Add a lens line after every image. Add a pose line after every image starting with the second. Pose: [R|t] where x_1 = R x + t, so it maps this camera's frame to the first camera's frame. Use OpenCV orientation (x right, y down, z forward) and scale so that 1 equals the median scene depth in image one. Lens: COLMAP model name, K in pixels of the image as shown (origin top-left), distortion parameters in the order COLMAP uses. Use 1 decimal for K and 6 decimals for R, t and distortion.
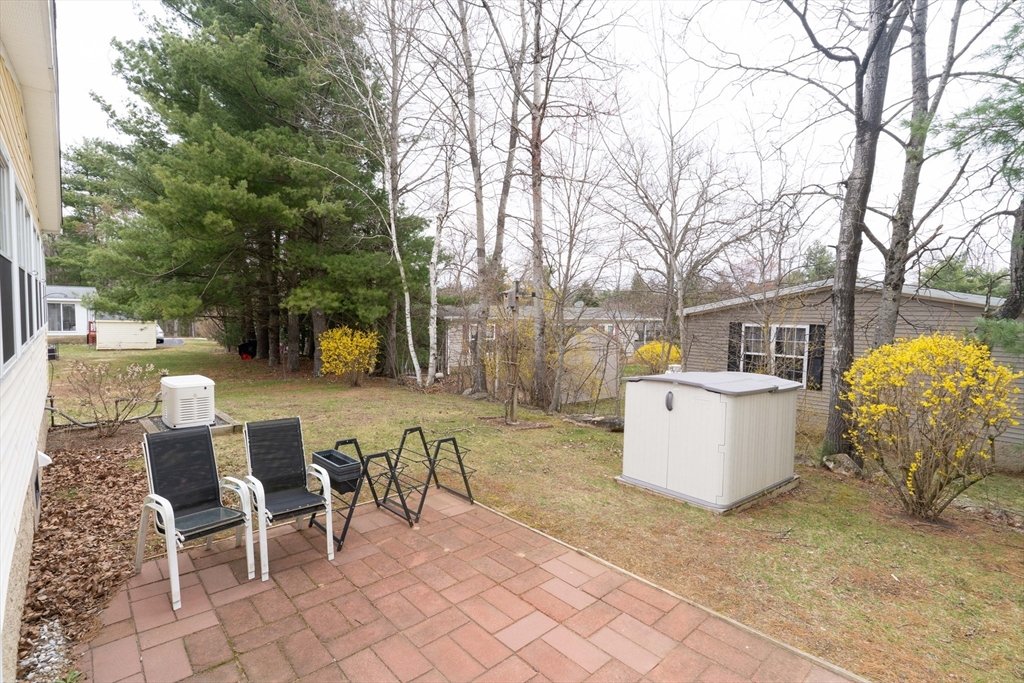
lens RADIAL K [[483.2, 0, 512.0], [0, 483.2, 341.5], [0, 0, 1]] dist [0.002151, 0.000711]
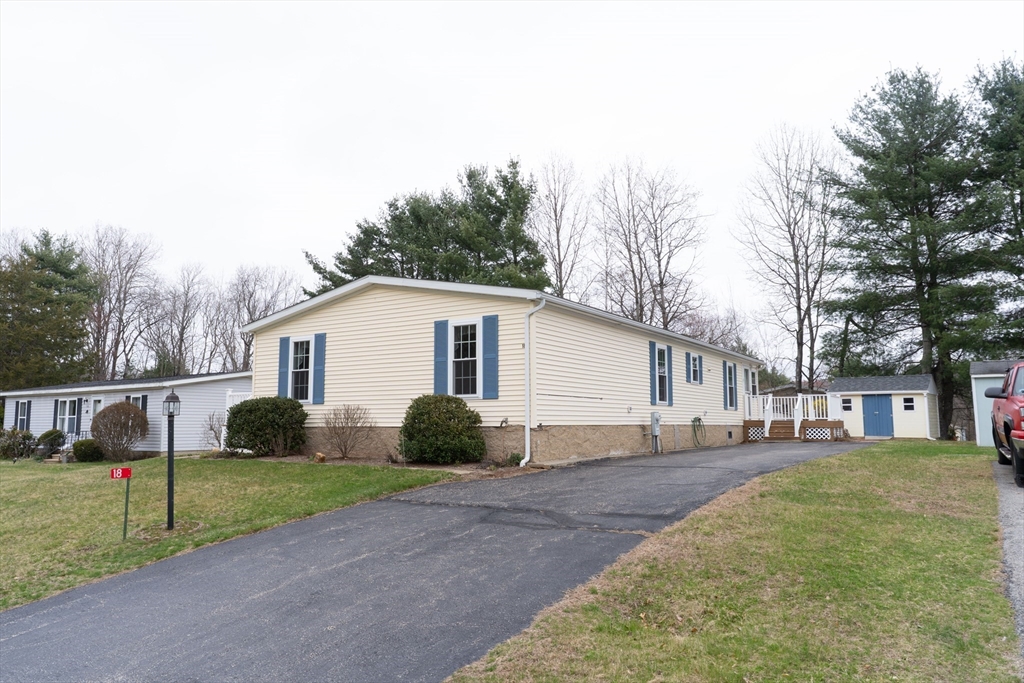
lens RADIAL K [[716.0, 0, 512.0], [0, 716.0, 341.5], [0, 0, 1]] dist [0.001245, -0.001798]
pose [[0.963201, 0.011840, 0.268520, -2.590290], [0.035450, 0.984706, -0.170581, 0.347340], [-0.266433, 0.173823, 0.948050, -3.269174]]
